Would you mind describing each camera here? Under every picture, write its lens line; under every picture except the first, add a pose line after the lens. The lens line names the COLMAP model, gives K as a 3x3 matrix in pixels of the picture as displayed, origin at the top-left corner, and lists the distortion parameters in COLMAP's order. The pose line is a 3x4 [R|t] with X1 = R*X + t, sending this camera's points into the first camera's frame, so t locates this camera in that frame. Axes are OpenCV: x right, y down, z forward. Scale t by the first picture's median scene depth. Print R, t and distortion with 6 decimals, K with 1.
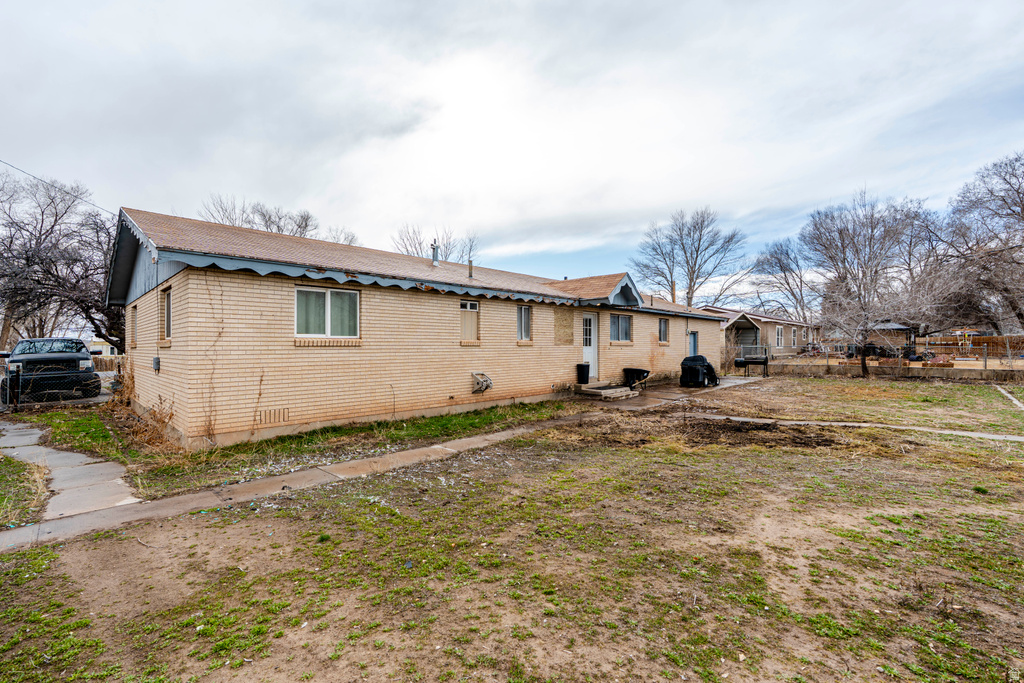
lens RADIAL K [[446.5, 0, 512.0], [0, 446.5, 341.5], [0, 0, 1]] dist [-0.000122, -0.000045]
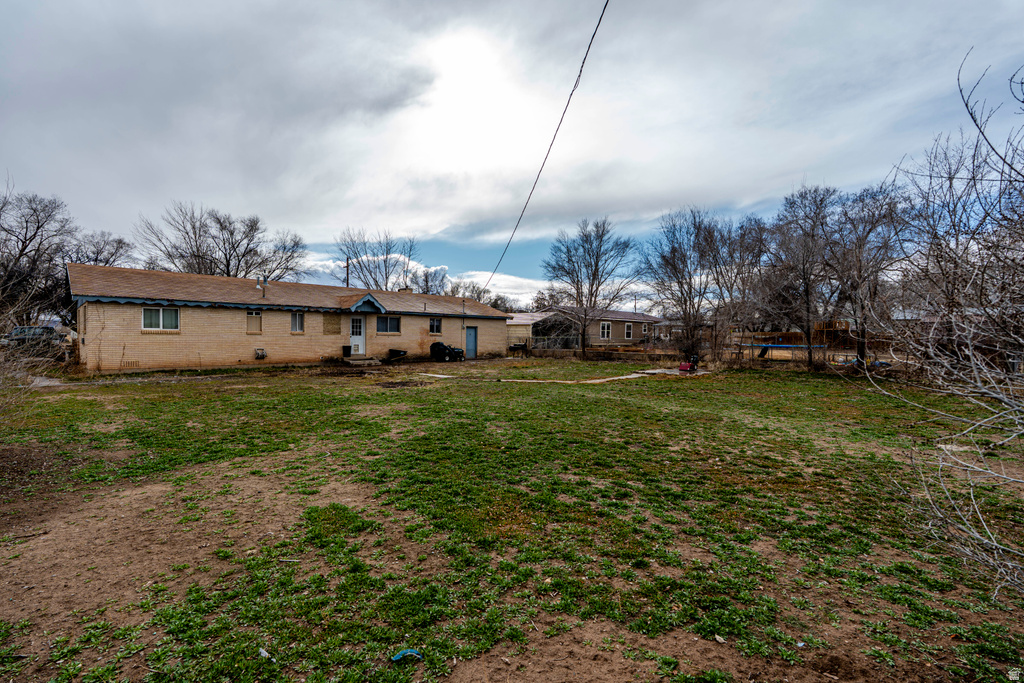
lens RADIAL K [[456.0, 0, 512.0], [0, 456.0, 341.5], [0, 0, 1]] dist [0.010776, 0.000079]
pose [[0.999870, 0.015951, -0.002403, 0.795126], [-0.015881, 0.999518, 0.026662, -0.023340], [0.002827, -0.026621, 0.999642, -0.752104]]
